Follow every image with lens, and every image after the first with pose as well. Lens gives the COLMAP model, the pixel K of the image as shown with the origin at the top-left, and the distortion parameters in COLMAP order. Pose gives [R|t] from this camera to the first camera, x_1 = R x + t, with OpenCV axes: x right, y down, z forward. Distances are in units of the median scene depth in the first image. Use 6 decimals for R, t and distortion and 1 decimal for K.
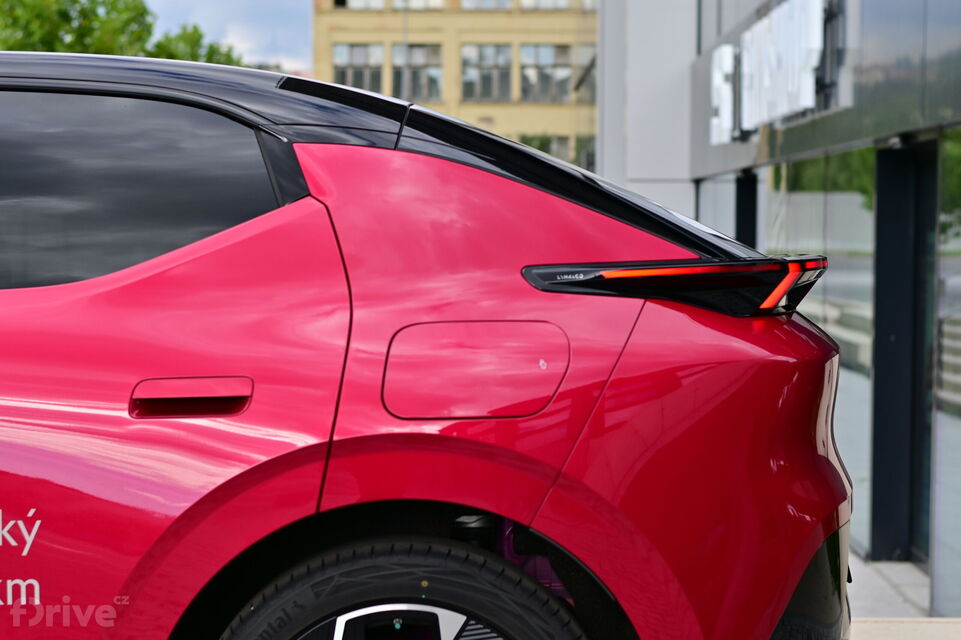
lens RADIAL K [[2137.3, 0, 480.5], [0, 2137.3, 320.0], [0, 0, 1]] dist [-0.014113, 0.318760]
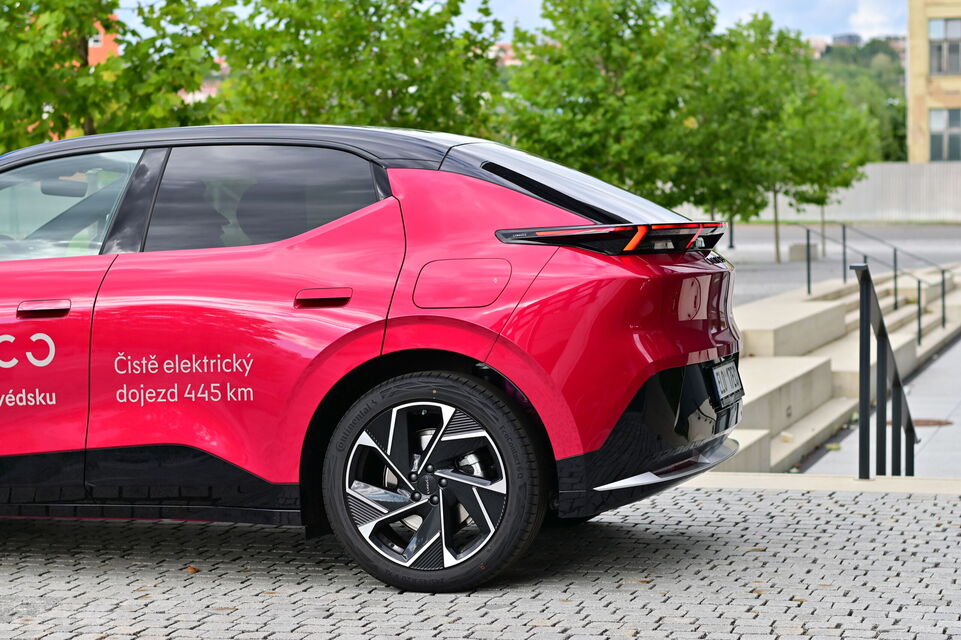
lens RADIAL K [[2137.3, 0, 480.5], [0, 2137.3, 320.0], [0, 0, 1]] dist [-0.014113, 0.318760]
pose [[0.957190, -0.005023, -0.289418, 0.574499], [0.008262, 0.999916, 0.009971, 0.036903], [0.289343, -0.011935, 0.957151, -0.860901]]
